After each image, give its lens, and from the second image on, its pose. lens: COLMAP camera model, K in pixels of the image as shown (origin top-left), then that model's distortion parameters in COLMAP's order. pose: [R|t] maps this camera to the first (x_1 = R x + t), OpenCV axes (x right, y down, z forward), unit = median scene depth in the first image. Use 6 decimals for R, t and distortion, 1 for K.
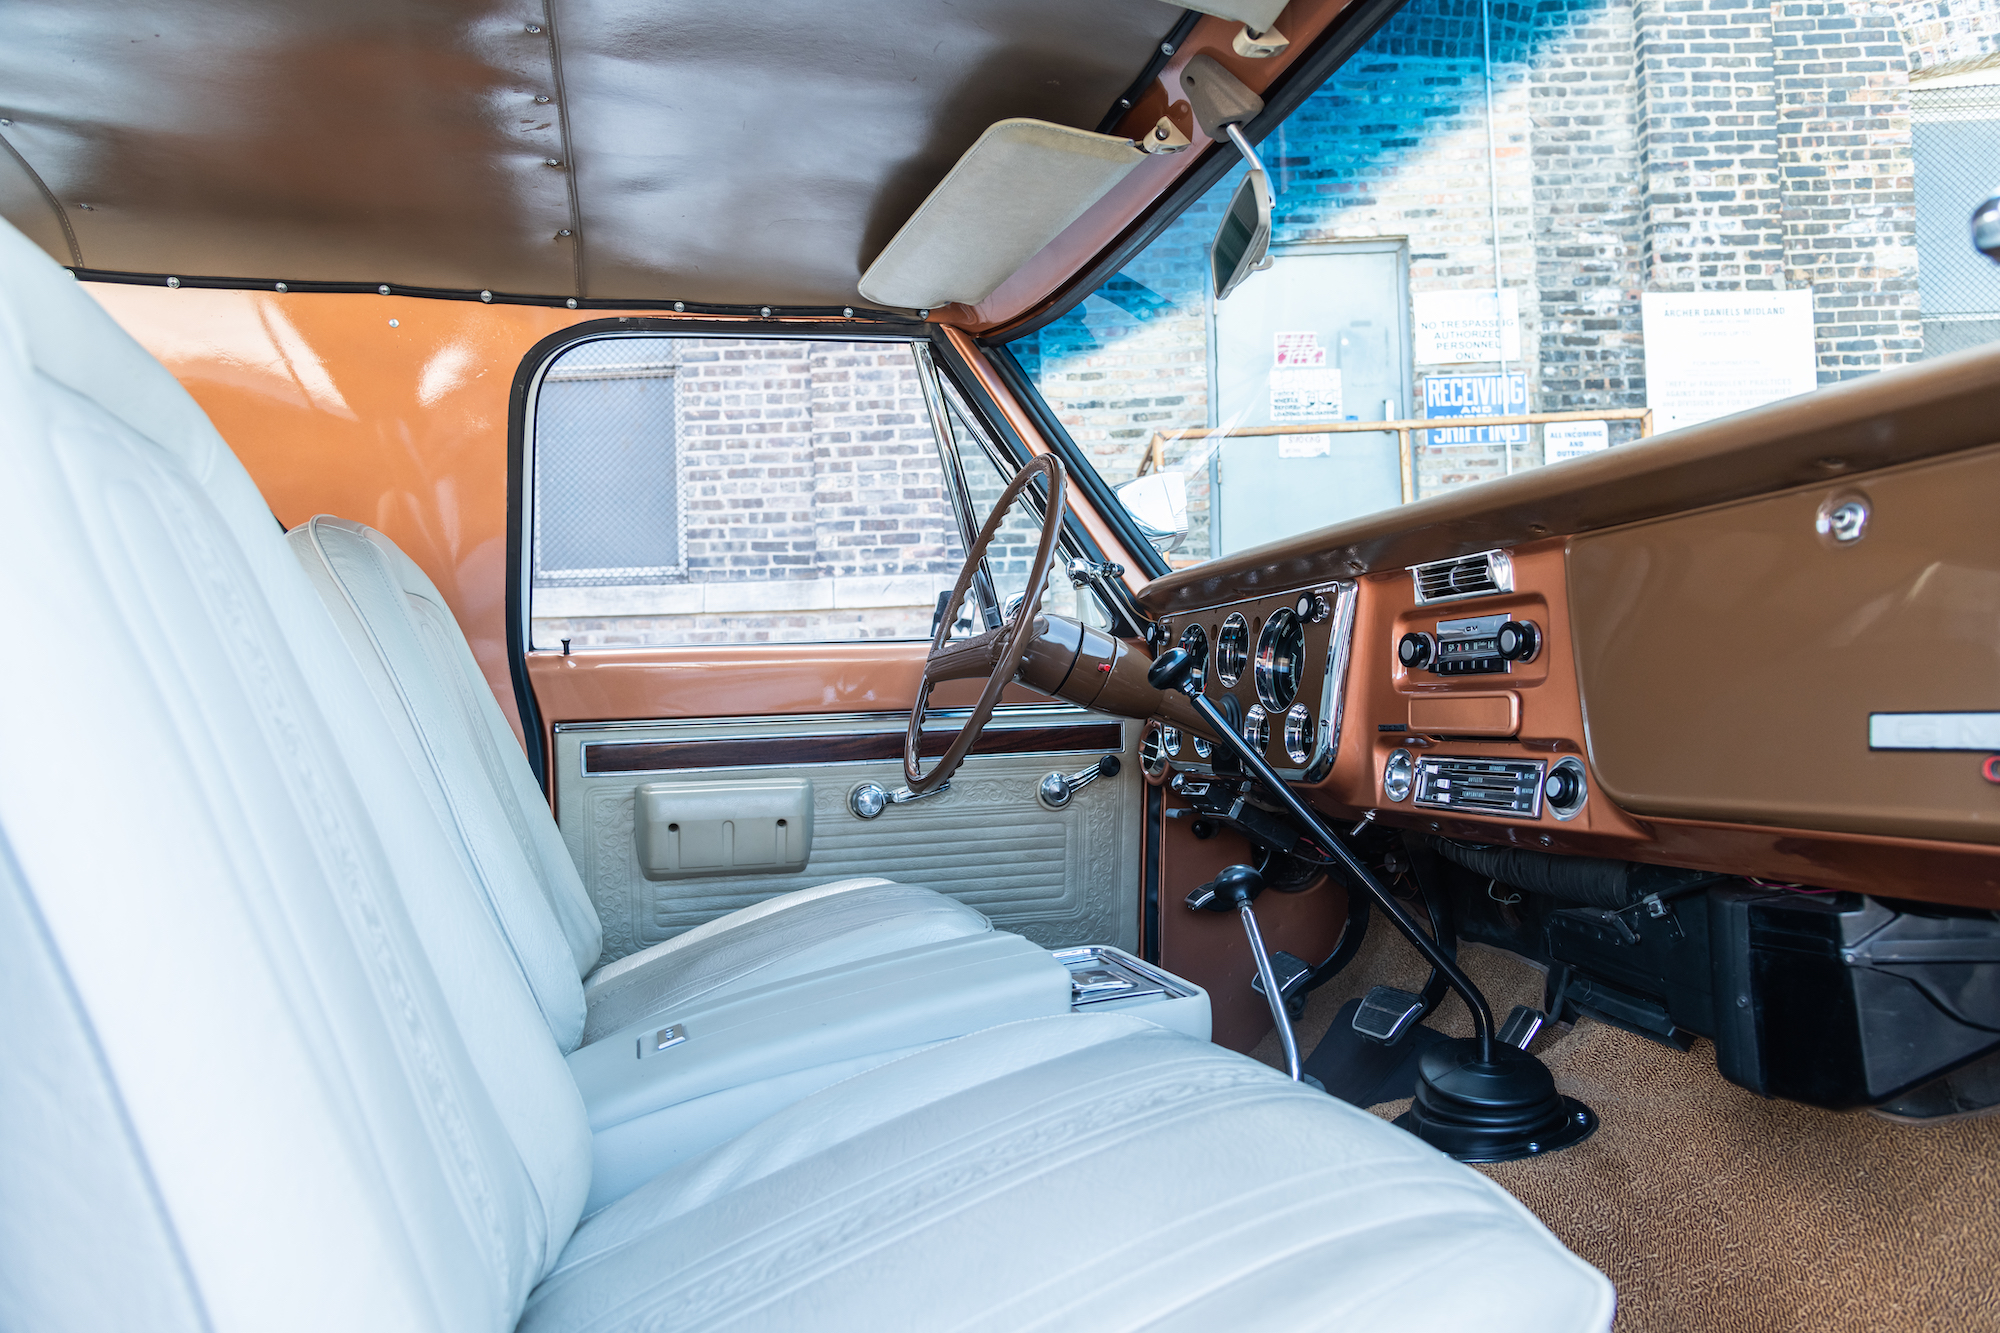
lens RADIAL K [[1340.4, 0, 1000.0], [0, 1340.4, 666.5], [0, 0, 1]] dist [-0.003957, -0.000487]
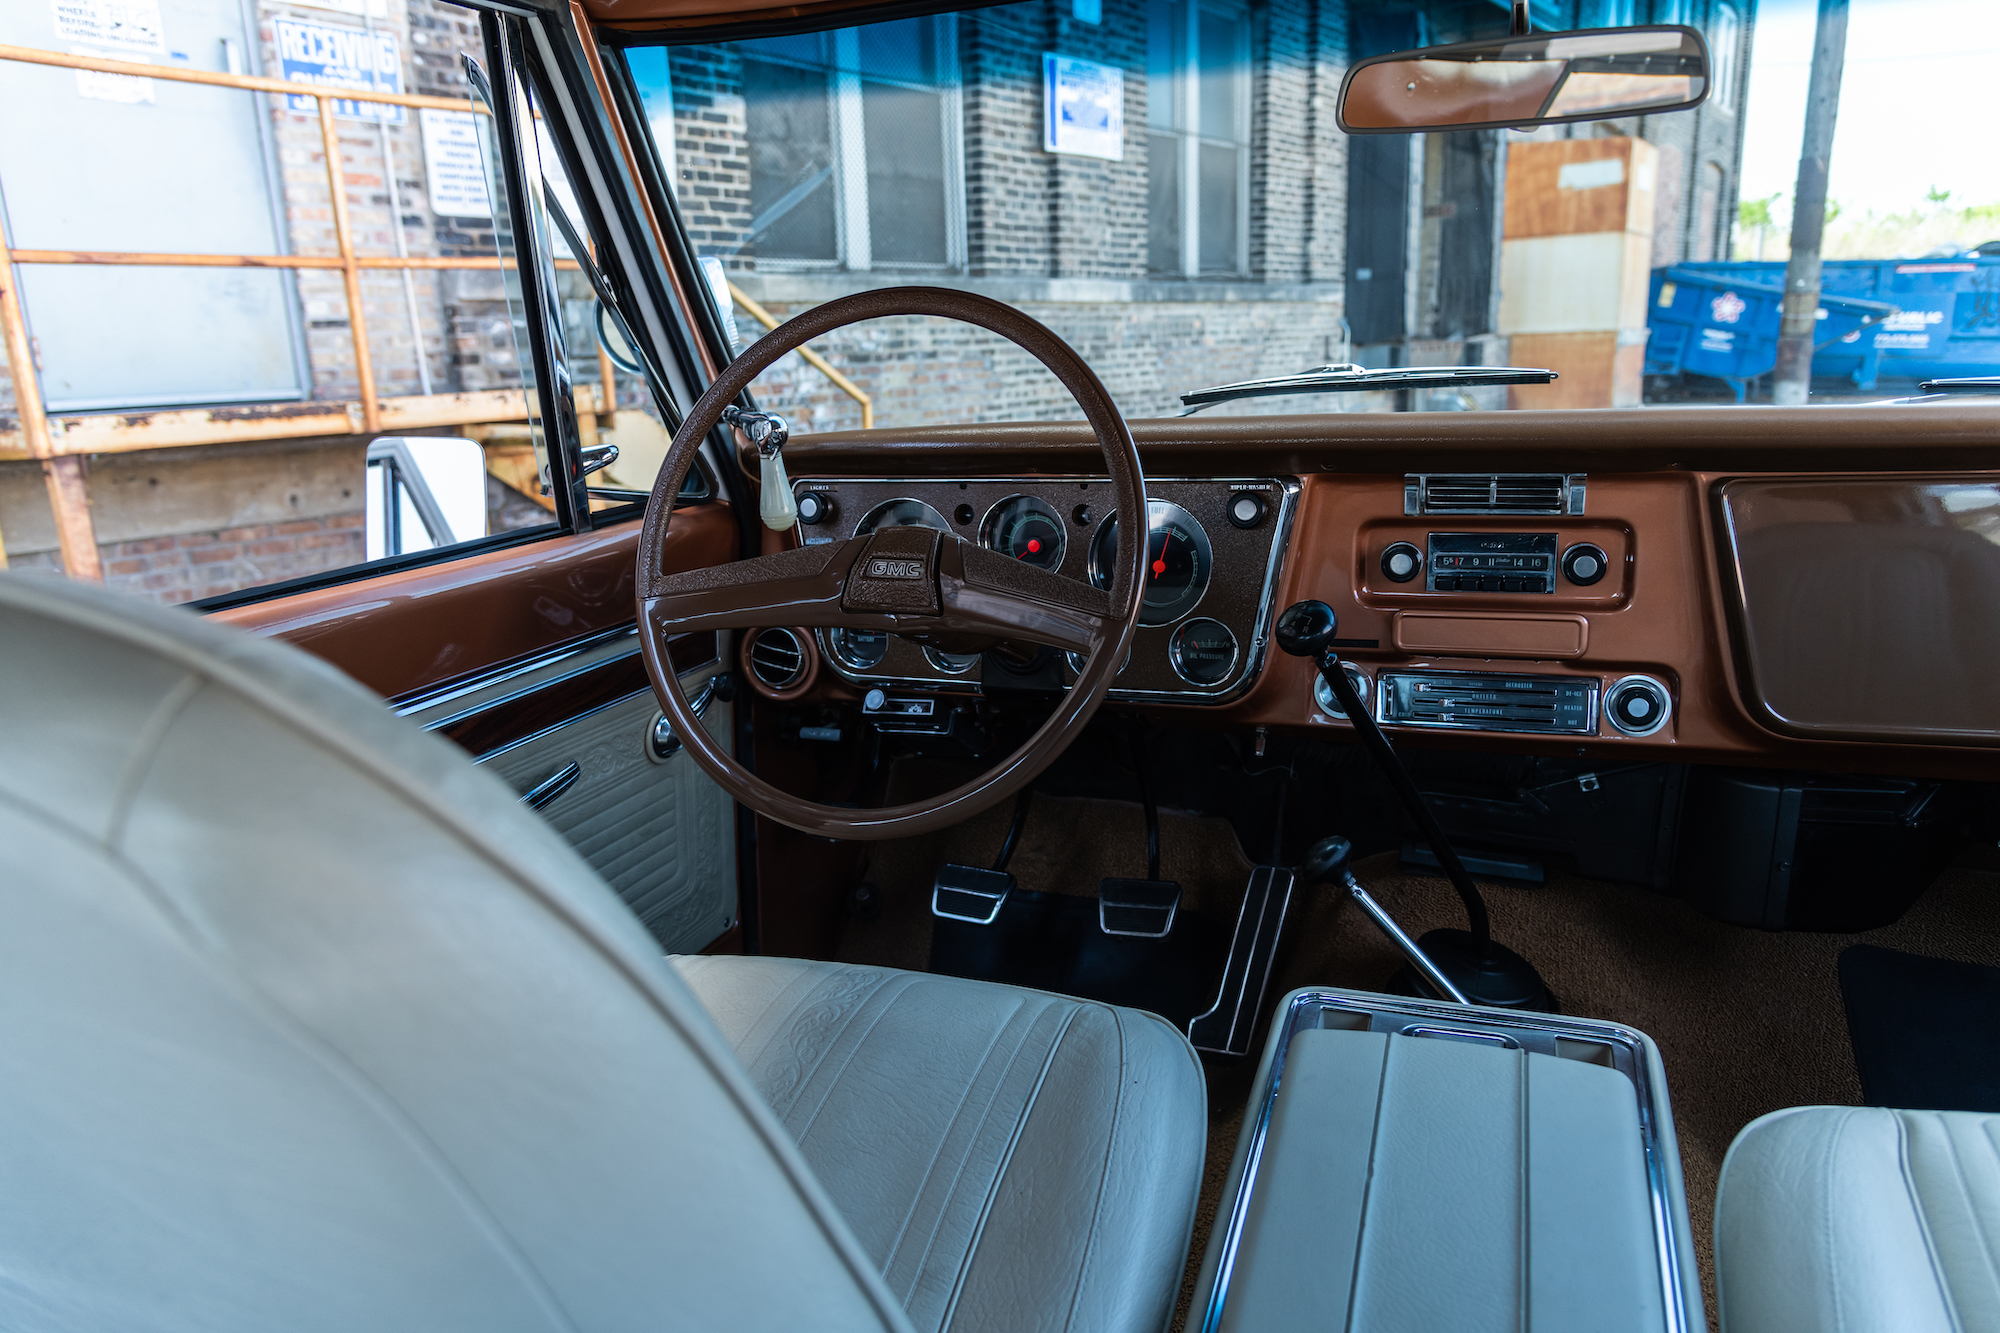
lens RADIAL K [[1334.7, 0, 1000.0], [0, 1334.7, 666.5], [0, 0, 1]] dist [-0.003998, -0.001590]
pose [[0.575729, -0.182908, 0.796920, -0.675265], [-0.015443, 0.972051, 0.234261, -0.172867], [-0.817495, -0.147177, 0.556813, 0.789727]]
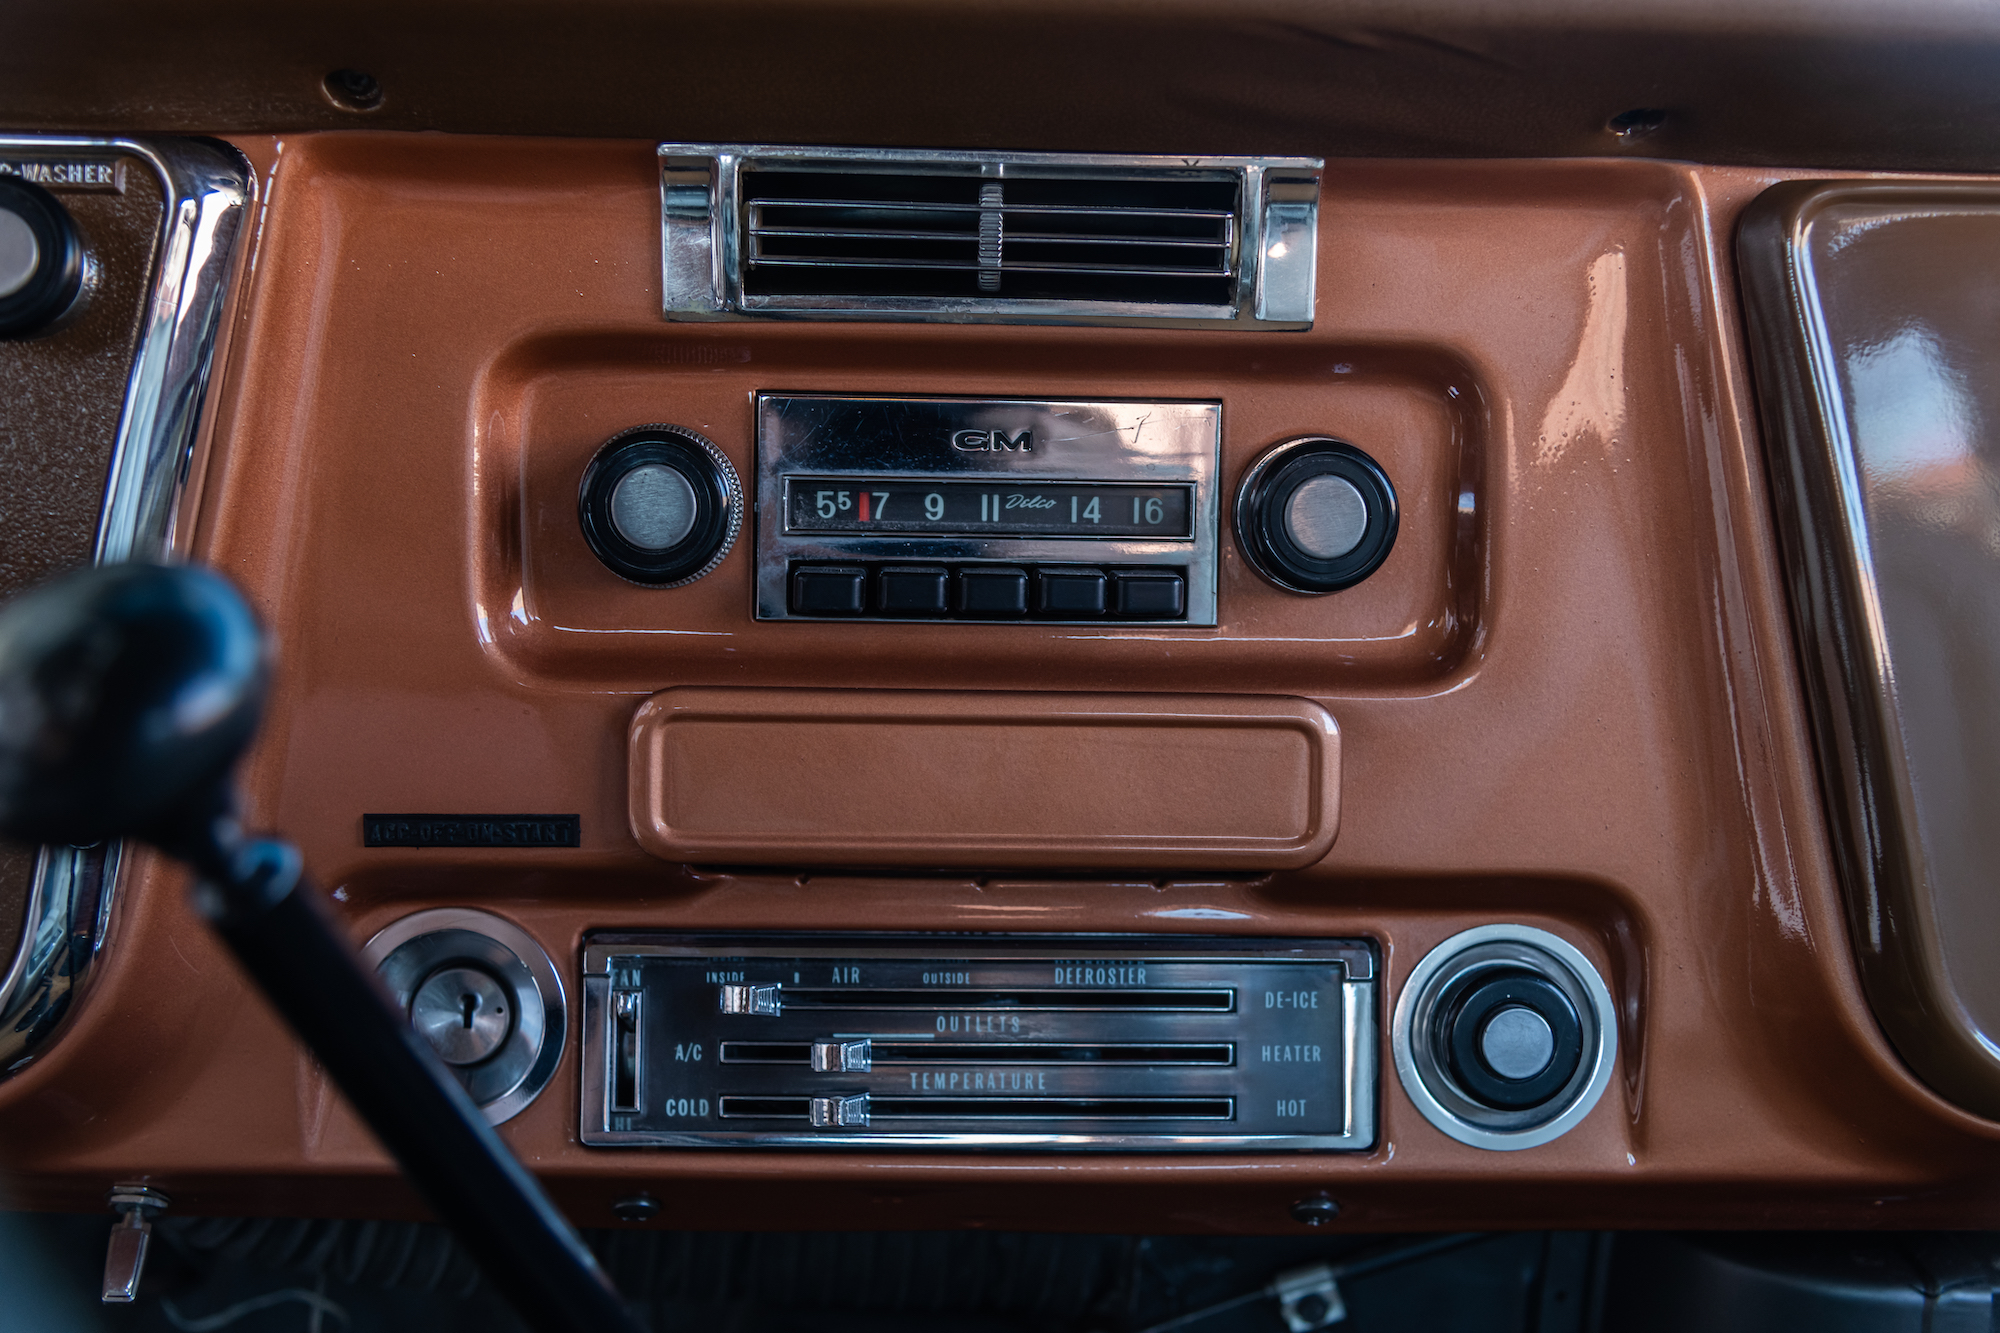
lens RADIAL K [[2501.3, 0, 1000.0], [0, 2501.3, 666.5], [0, 0, 1]] dist [-0.015165, -0.011489]
pose [[0.223666, -0.077034, 0.971617, -0.118544], [-0.069964, 0.993031, 0.094837, -0.032360], [-0.972151, -0.089190, 0.216718, 0.949597]]
